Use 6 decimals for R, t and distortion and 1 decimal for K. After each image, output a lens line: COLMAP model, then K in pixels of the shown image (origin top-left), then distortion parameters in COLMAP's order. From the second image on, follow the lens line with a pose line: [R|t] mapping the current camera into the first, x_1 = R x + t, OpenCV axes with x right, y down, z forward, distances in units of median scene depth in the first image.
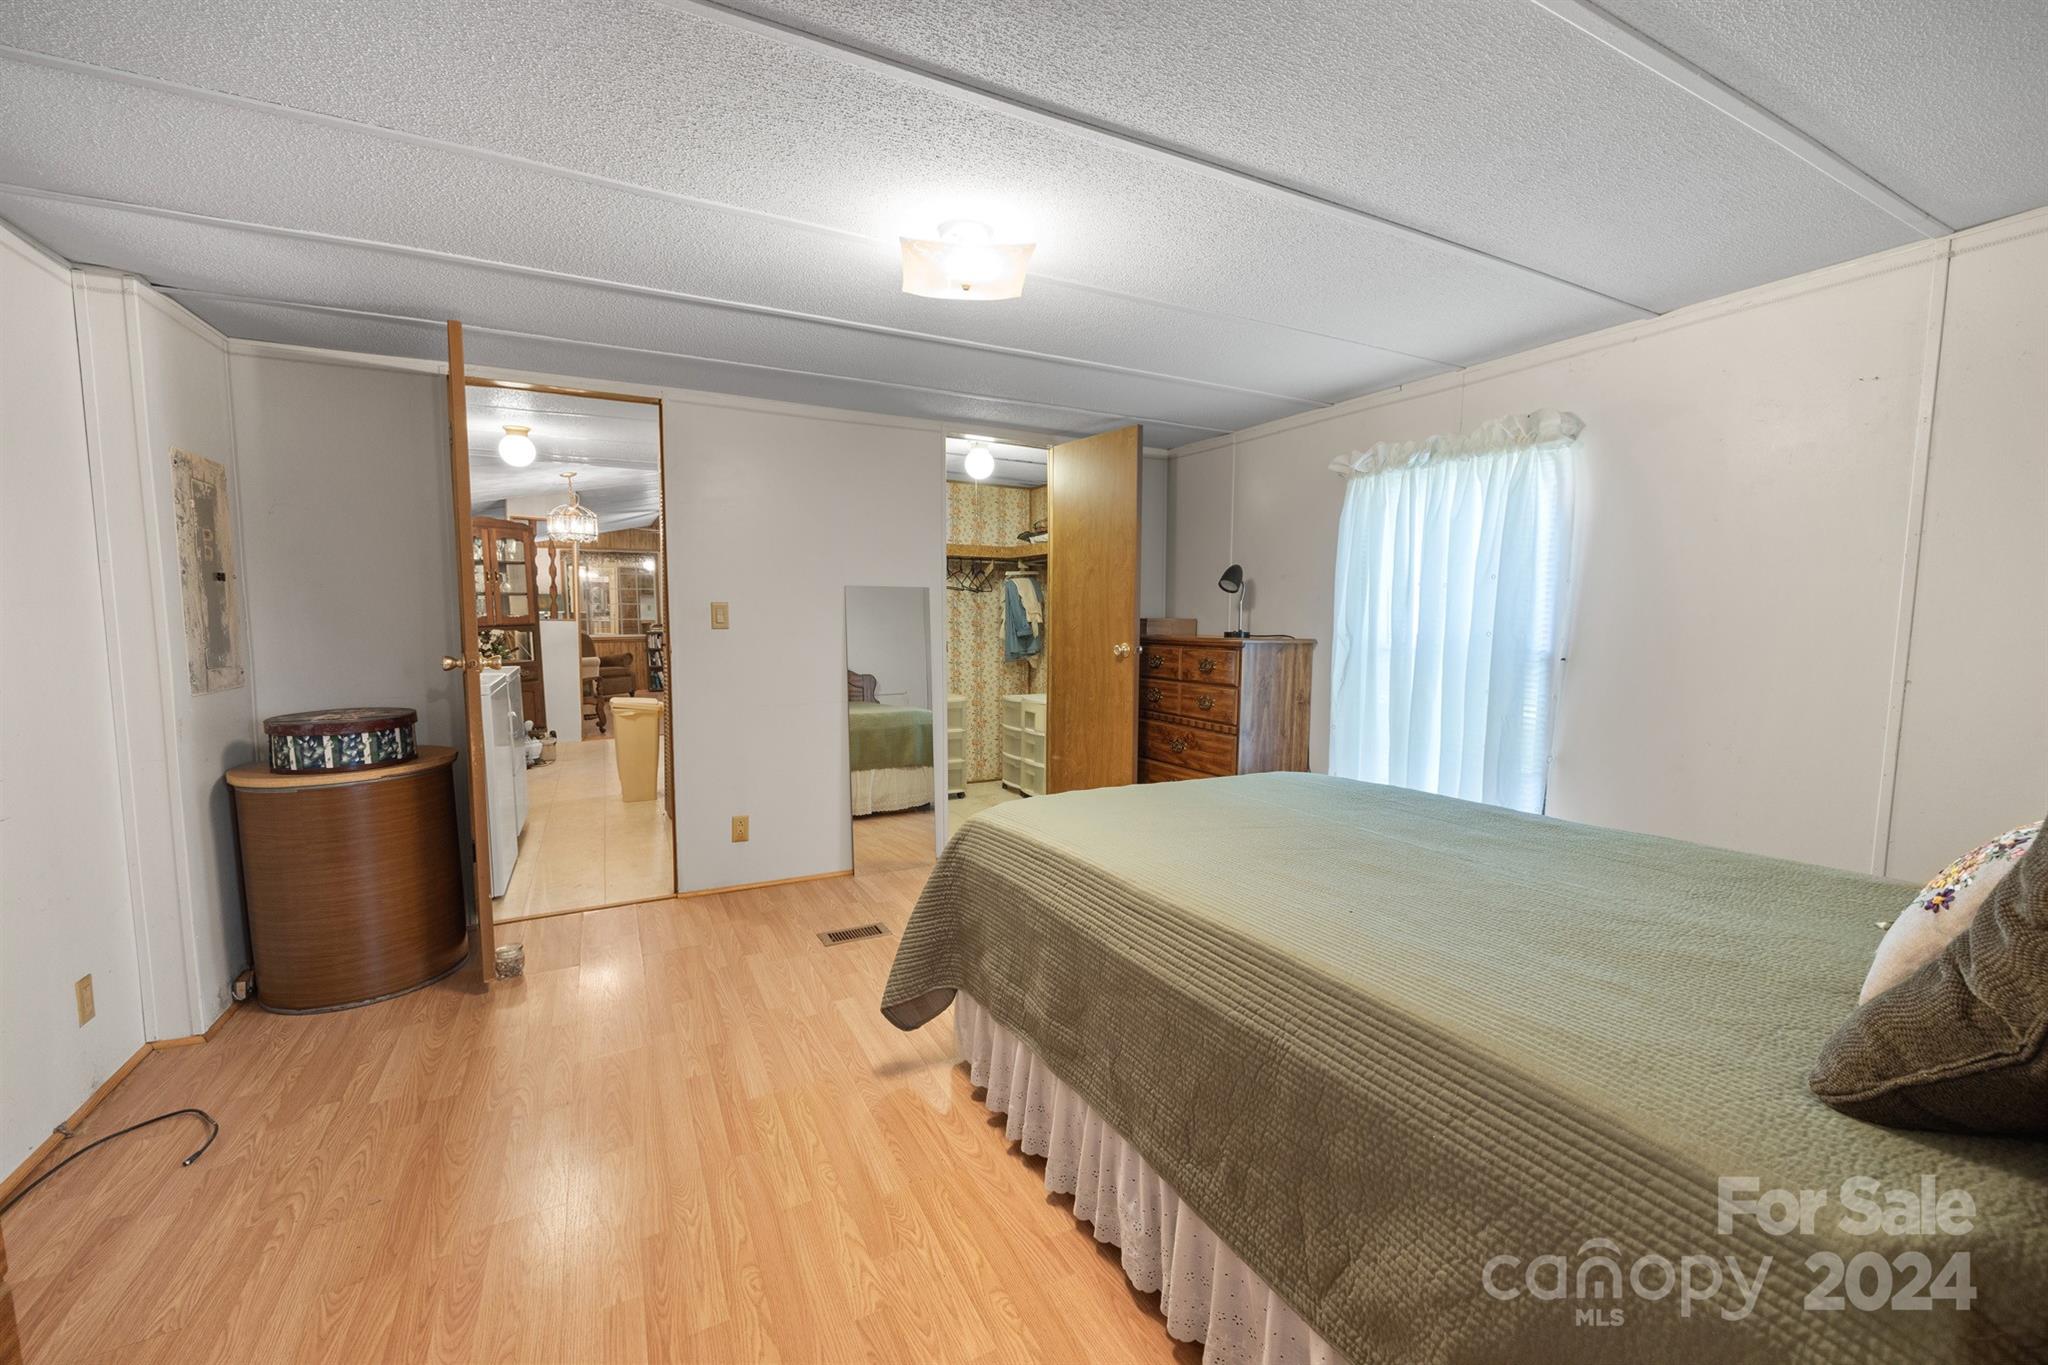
lens RADIAL K [[823.5, 0, 1036.9], [0, 823.5, 684.2], [0, 0, 1]] dist [-0.000050, -0.000279]
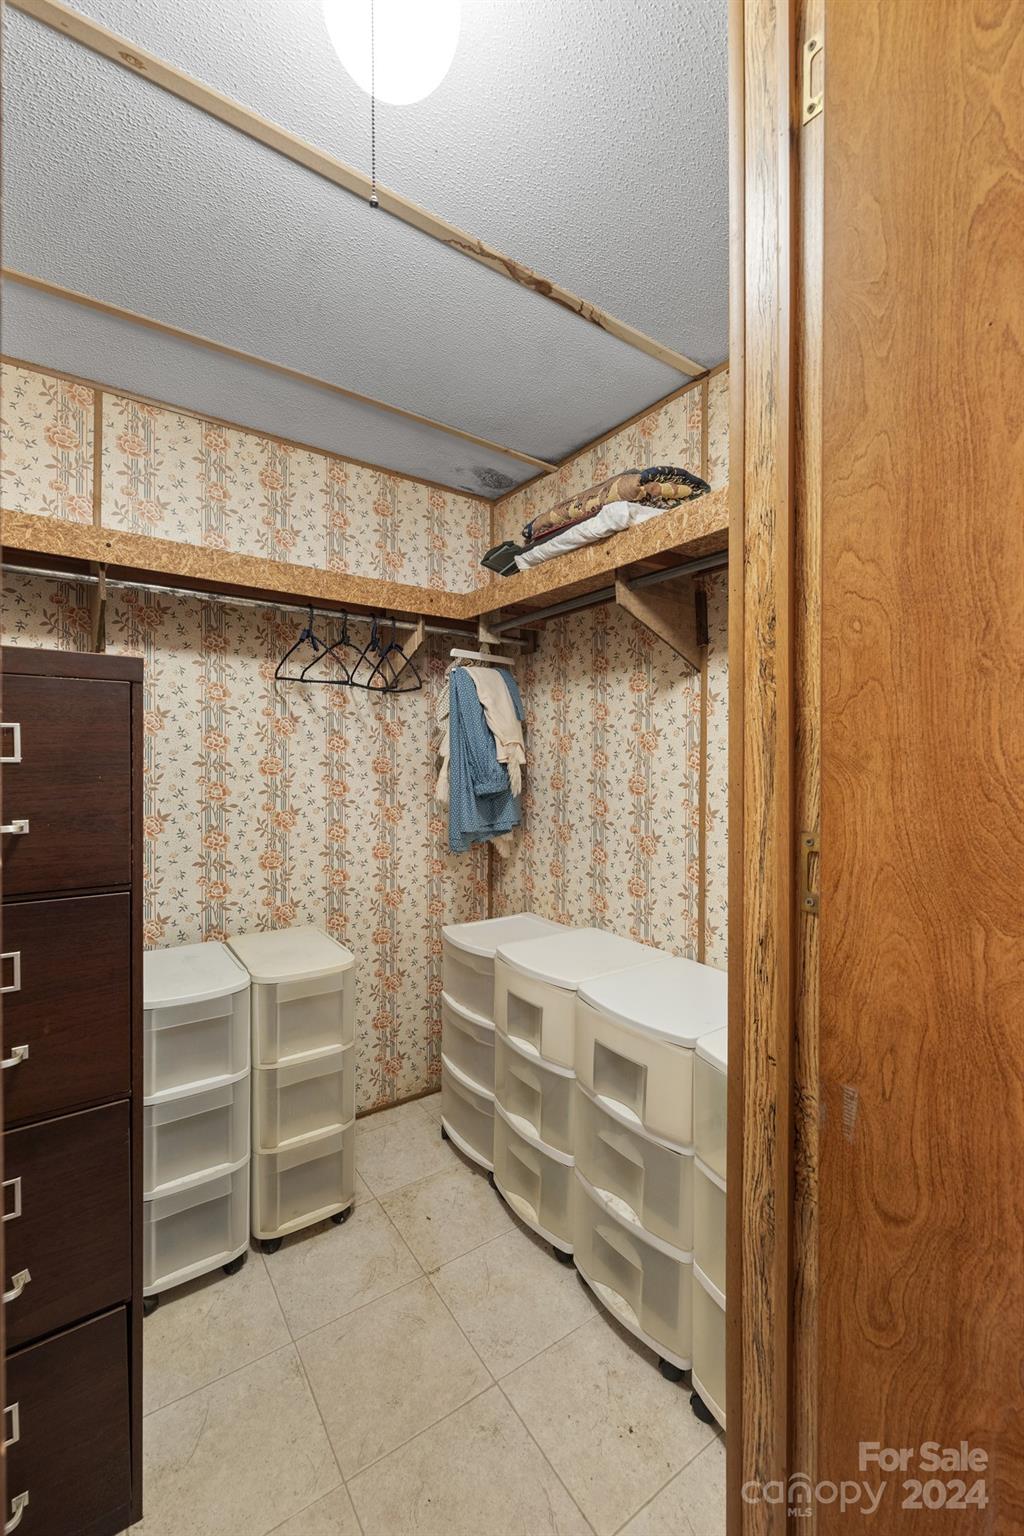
lens RADIAL K [[617.7, 0, 510.7], [0, 617.7, 767.4], [0, 0, 1]] dist [-0.000050, -0.000279]
pose [[0.992715, -0.002934, 0.120448, -0.045090], [0.012290, 0.996955, -0.077007, -0.046579], [-0.119855, 0.077926, 0.989728, 0.662091]]
